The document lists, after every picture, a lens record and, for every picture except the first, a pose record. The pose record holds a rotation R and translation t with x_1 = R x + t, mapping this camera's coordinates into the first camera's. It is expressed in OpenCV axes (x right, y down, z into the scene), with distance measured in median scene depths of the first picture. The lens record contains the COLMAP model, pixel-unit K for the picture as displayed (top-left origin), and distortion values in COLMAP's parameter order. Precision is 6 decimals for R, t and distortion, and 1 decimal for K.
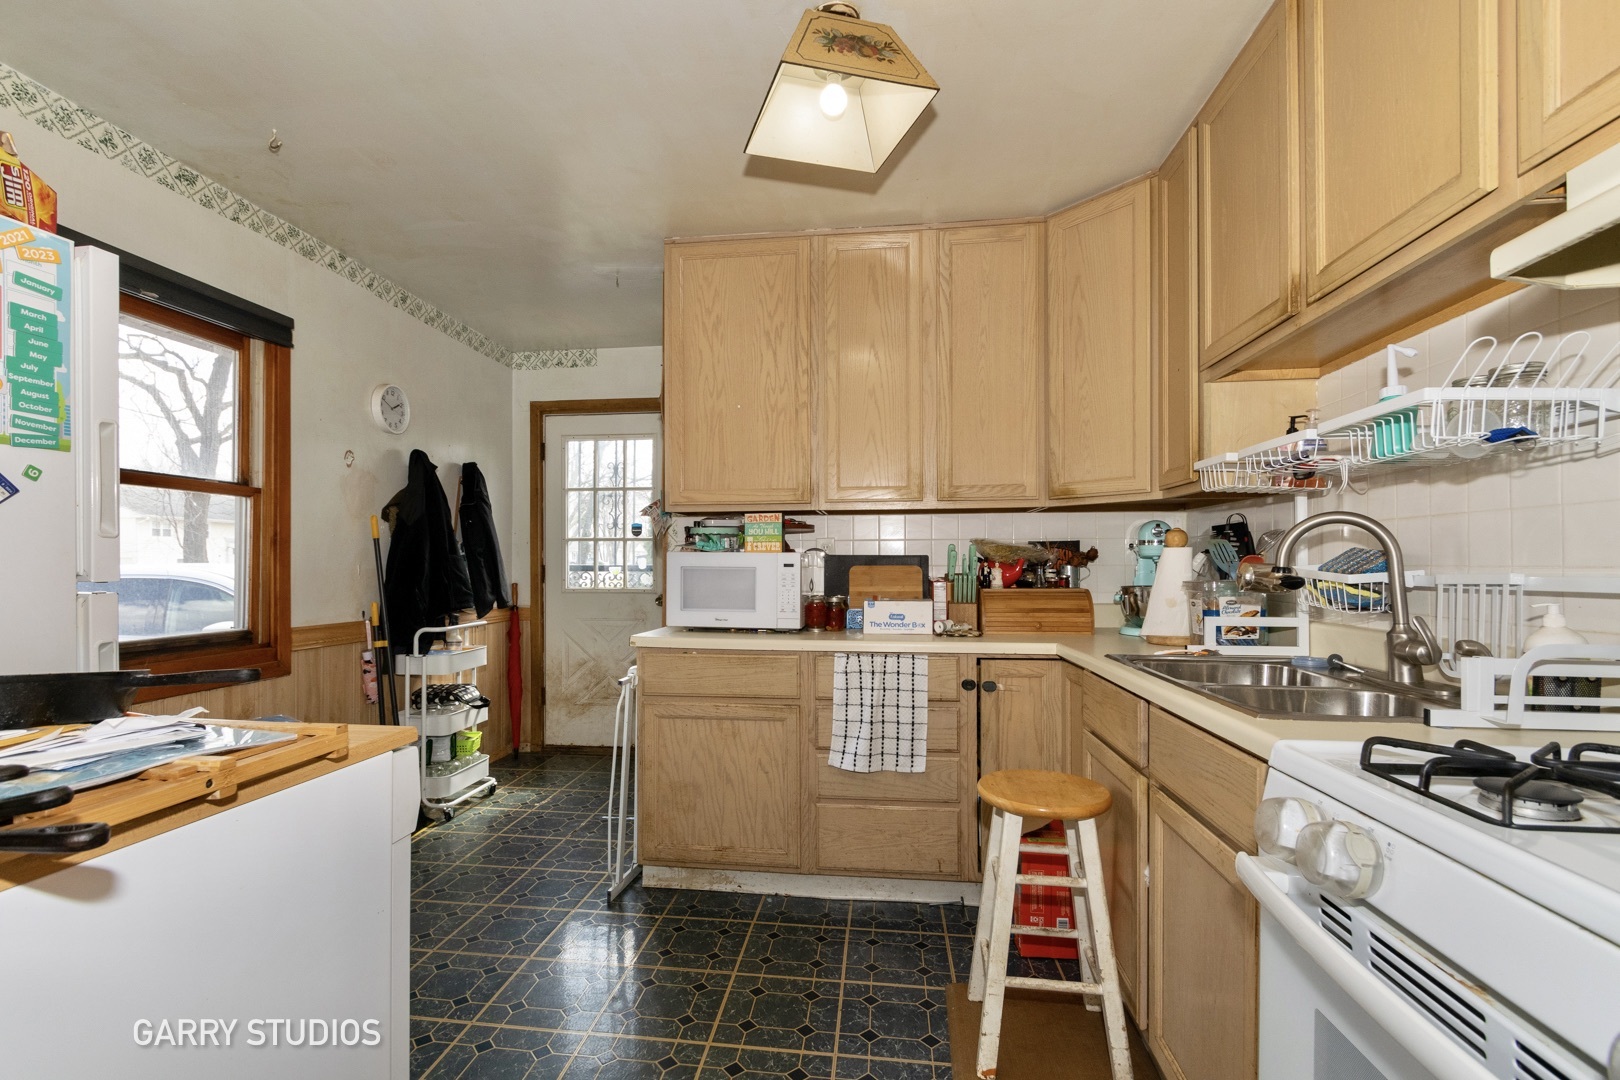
lens RADIAL K [[734.4, 0, 779.6], [0, 734.4, 553.4], [0, 0, 1]] dist [0.001084, -0.000918]
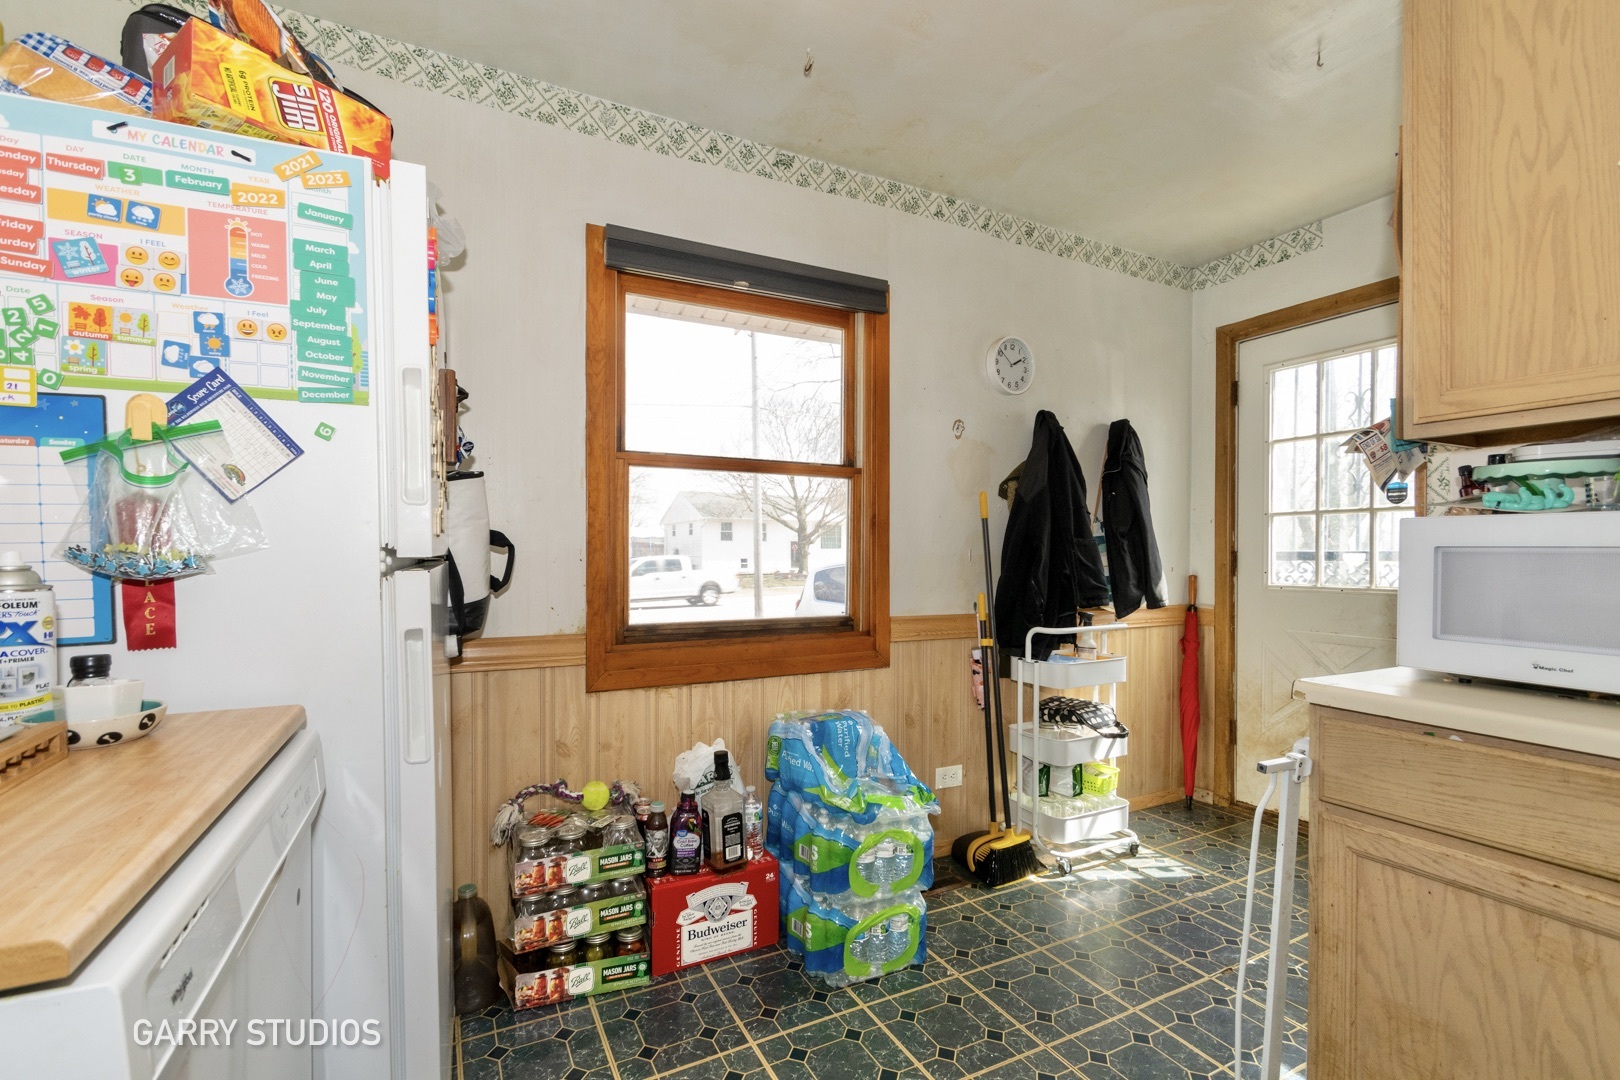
lens RADIAL K [[710.8, 0, 809.6], [0, 710.8, 562.9], [0, 0, 1]] dist [0.002598, -0.000338]
pose [[0.581950, 0.008813, -0.813177, 0.006297], [0.010694, 0.999772, 0.018488, 0.015180], [0.813155, -0.019455, 0.581723, 0.386036]]
